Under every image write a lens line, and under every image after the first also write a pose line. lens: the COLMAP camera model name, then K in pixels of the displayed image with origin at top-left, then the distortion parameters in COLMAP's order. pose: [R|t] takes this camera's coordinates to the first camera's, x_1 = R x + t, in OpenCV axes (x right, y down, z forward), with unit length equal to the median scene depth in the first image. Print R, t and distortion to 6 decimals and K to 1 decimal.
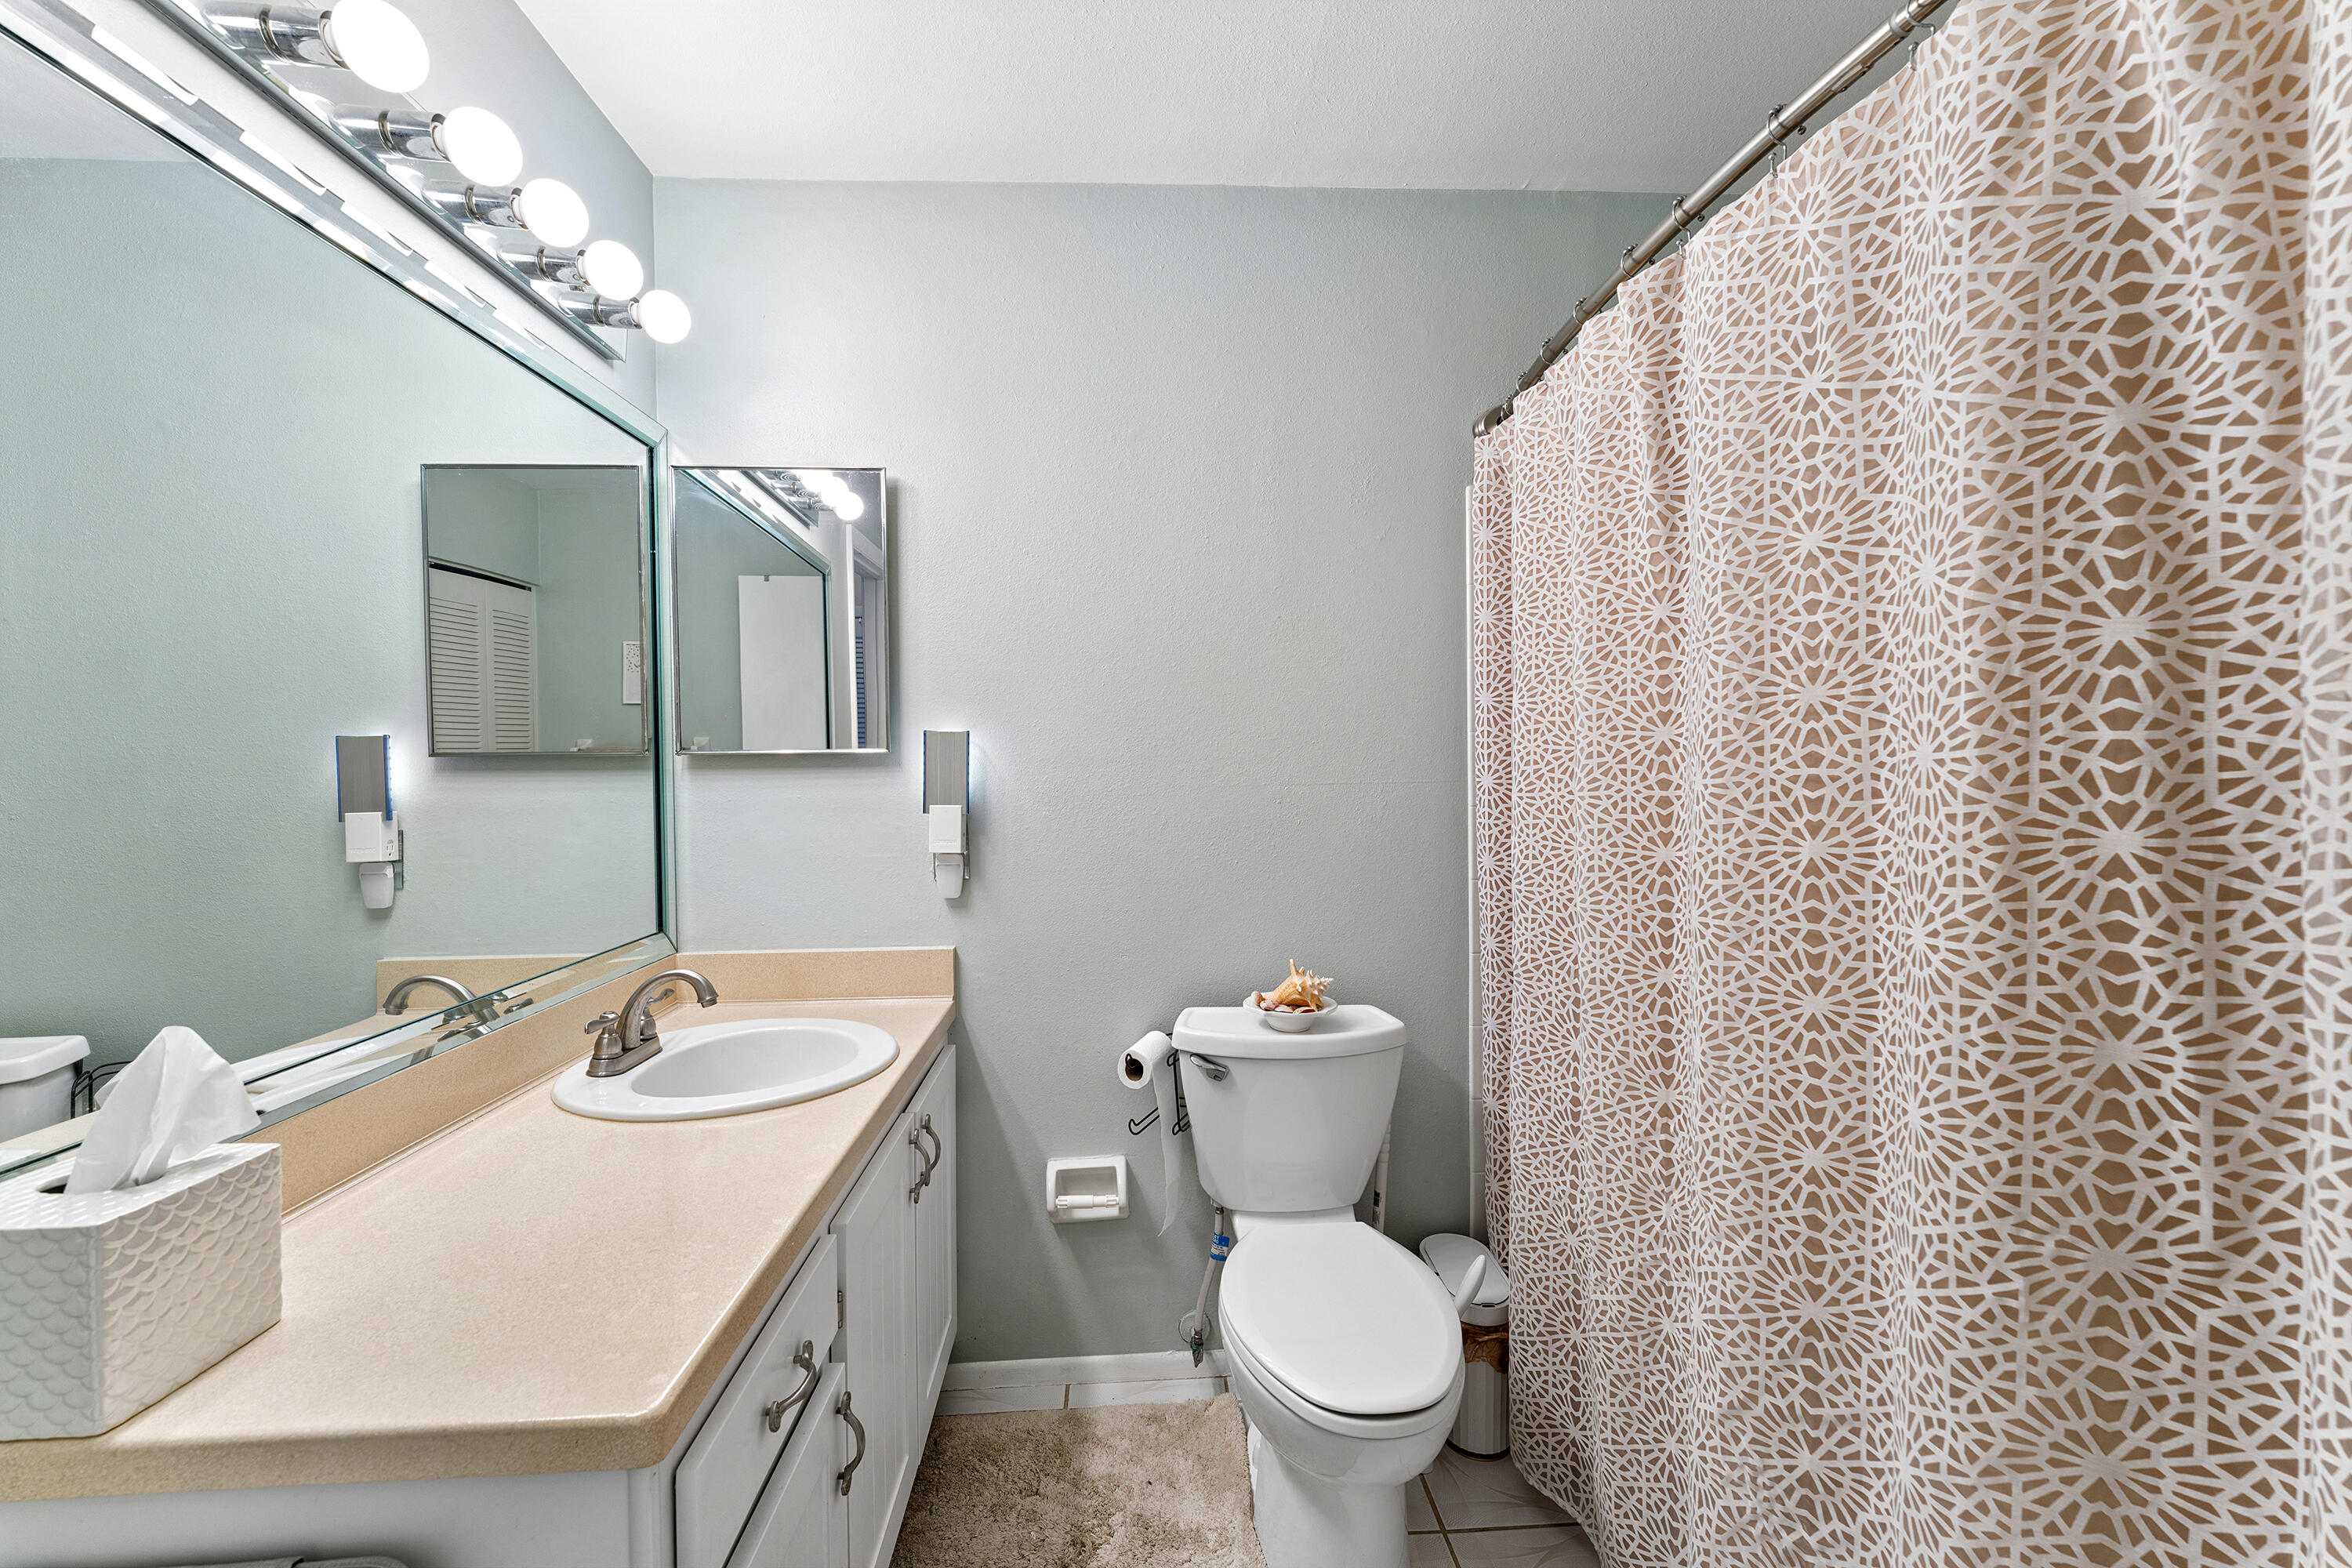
lens RADIAL K [[950.6, 0, 1170.6], [0, 950.6, 783.1], [0, 0, 1]] dist [0.003001, -0.001878]
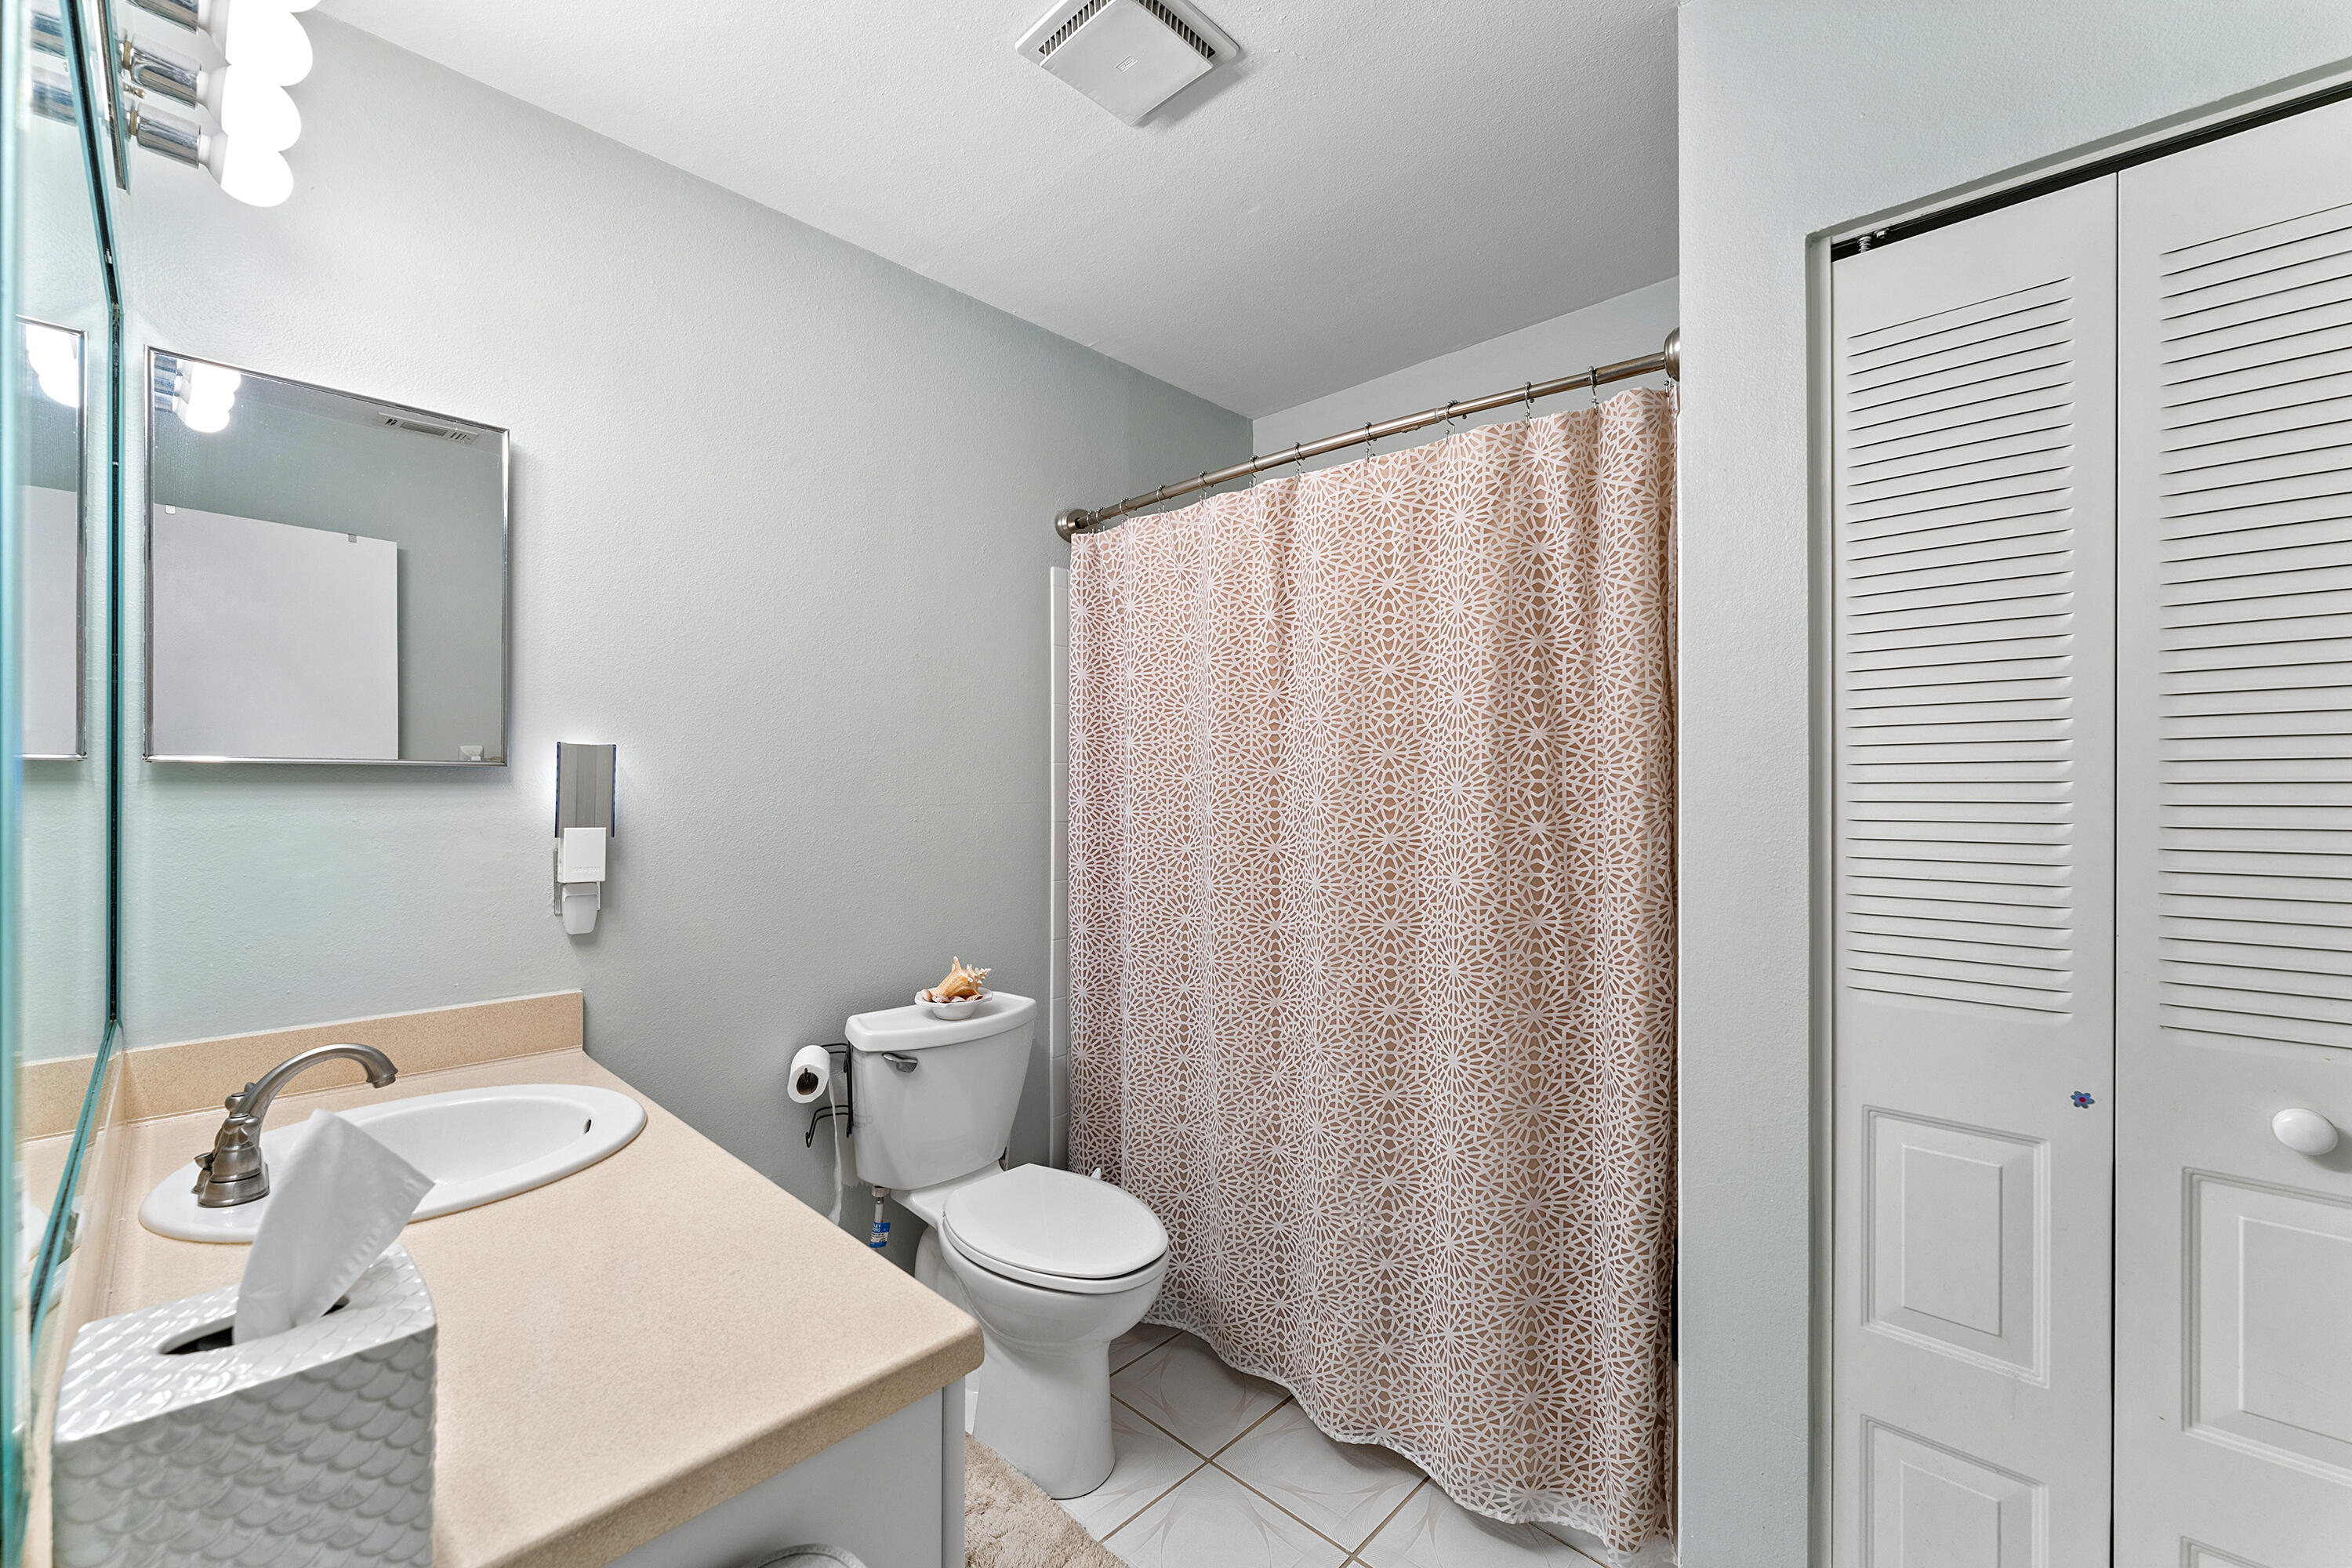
lens RADIAL K [[950.6, 0, 1180.4], [0, 950.6, 787.7], [0, 0, 1]] dist [0.003001, -0.001878]
pose [[0.723675, 0.014033, 0.689999, -1.060524], [-0.000054, 0.999794, -0.020277, 0.010606], [-0.690141, 0.014636, 0.723527, -0.046163]]
